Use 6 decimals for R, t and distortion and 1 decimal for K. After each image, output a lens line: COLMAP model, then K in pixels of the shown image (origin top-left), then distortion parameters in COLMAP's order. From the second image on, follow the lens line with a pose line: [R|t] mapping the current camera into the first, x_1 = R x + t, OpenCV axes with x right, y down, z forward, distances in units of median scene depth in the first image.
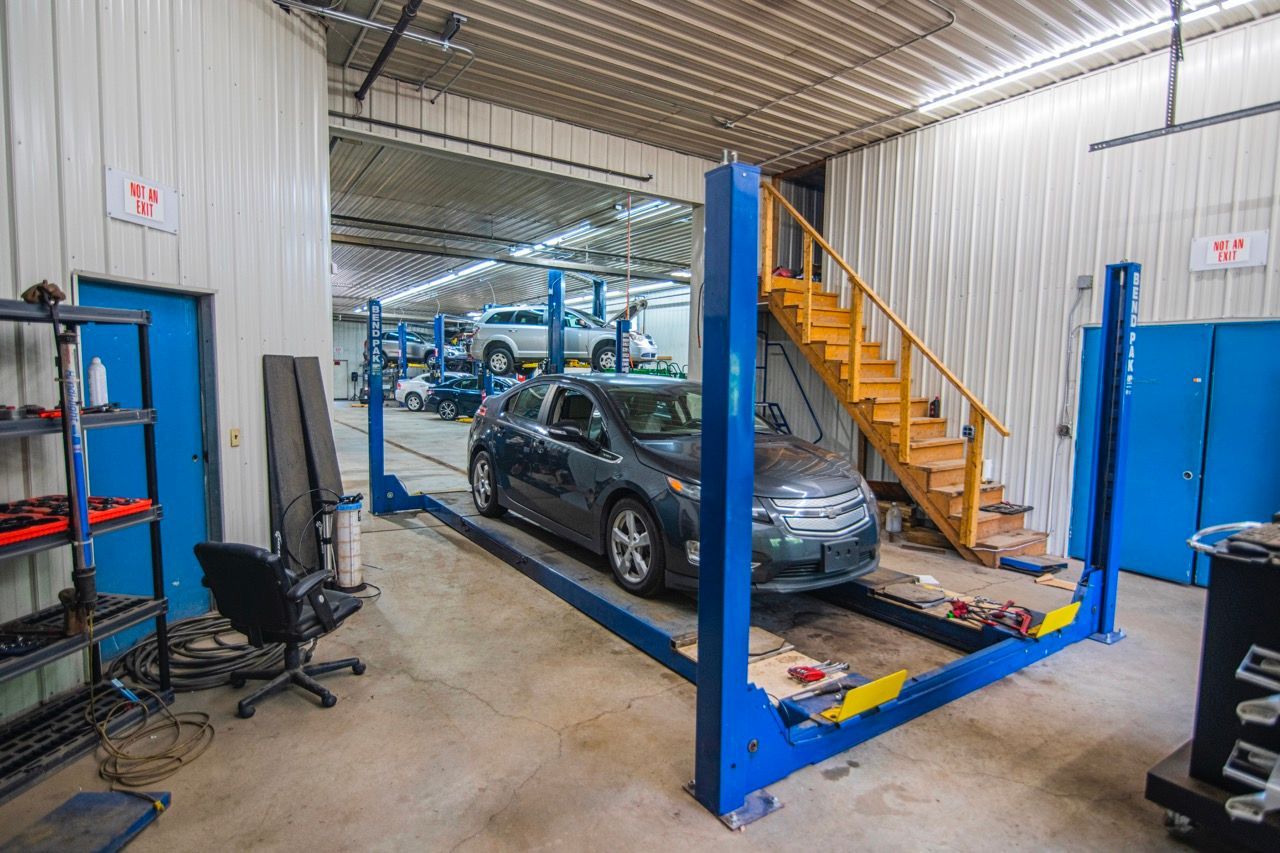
lens RADIAL K [[637.1, 0, 640.0], [0, 637.1, 426.5], [0, 0, 1]] dist [-0.018147, 0.000453]
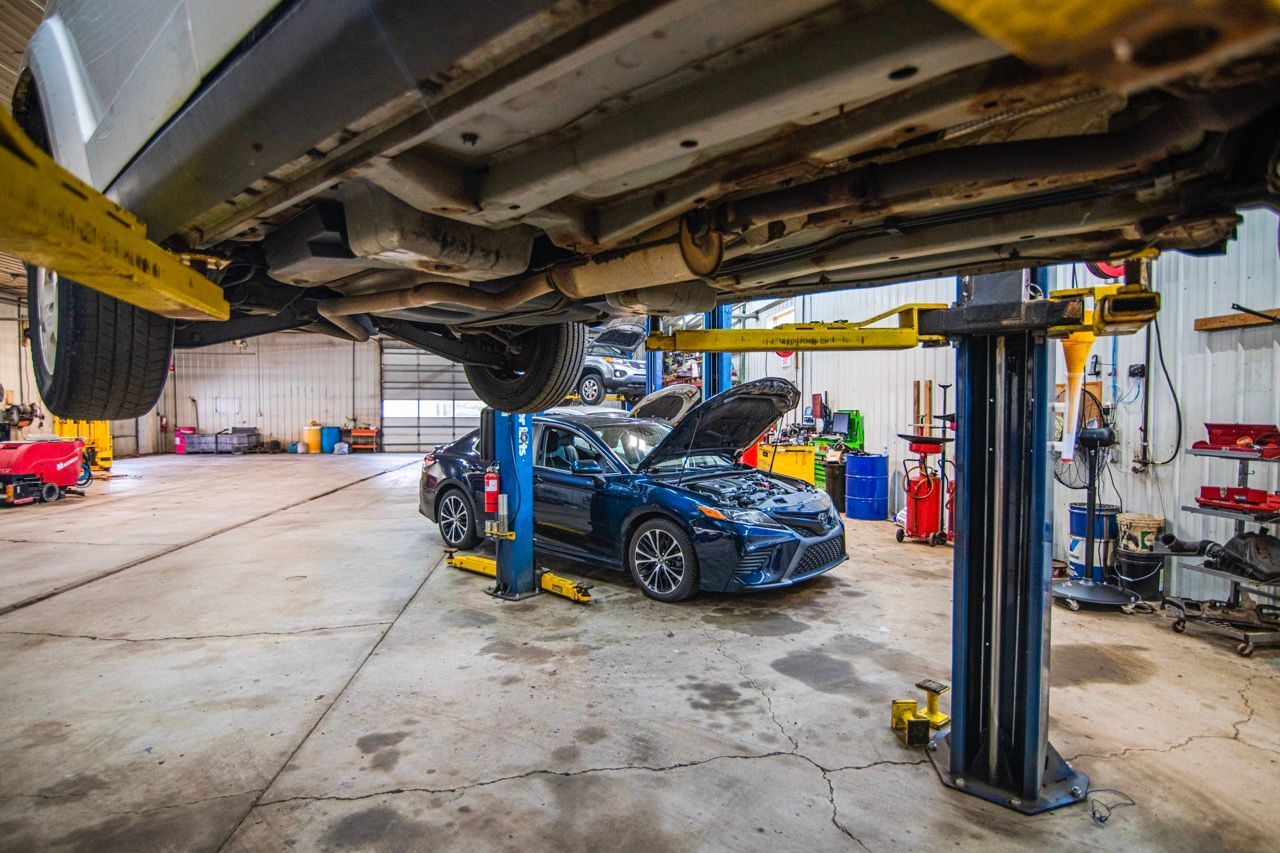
lens RADIAL K [[637.1, 0, 640.0], [0, 637.1, 426.5], [0, 0, 1]] dist [-0.018147, 0.000453]
pose [[0.897241, -0.005236, -0.441511, -0.075088], [-0.020274, 0.998387, -0.053041, -0.065309], [0.441076, 0.056542, 0.895687, 0.832624]]
